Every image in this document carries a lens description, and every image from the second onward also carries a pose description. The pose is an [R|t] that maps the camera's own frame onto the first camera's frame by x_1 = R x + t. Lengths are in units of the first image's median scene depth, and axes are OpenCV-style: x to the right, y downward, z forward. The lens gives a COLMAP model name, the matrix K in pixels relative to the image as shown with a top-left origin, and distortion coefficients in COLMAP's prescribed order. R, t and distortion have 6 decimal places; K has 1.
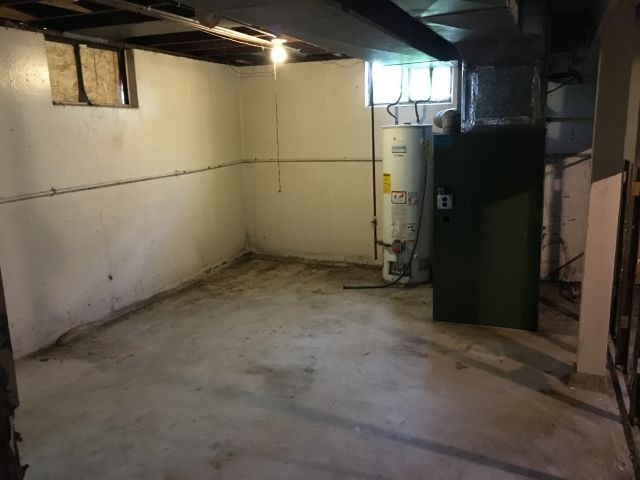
lens RADIAL K [[541.2, 0, 318.8], [0, 541.2, 238.2], [0, 0, 1]] dist [0.022165, -0.025412]
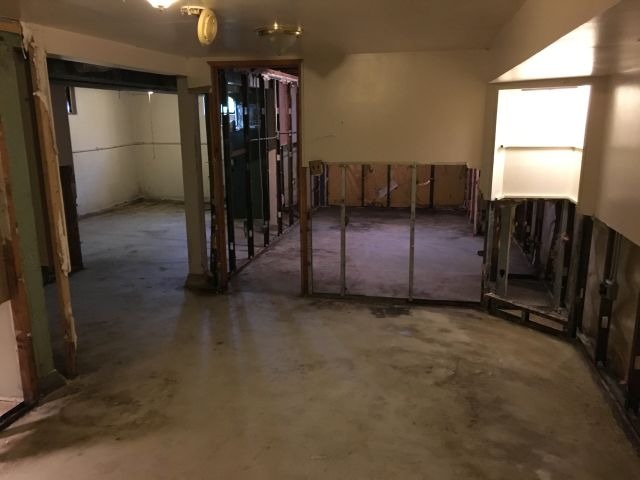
lens RADIAL K [[541.2, 0, 321.9], [0, 541.2, 242.8], [0, 0, 1]] dist [0.022165, -0.025412]
pose [[0.983773, -0.021519, 0.178124, 0.147229], [0.016594, 0.999439, 0.029093, 0.151587], [-0.178651, -0.025665, 0.983578, -0.924718]]
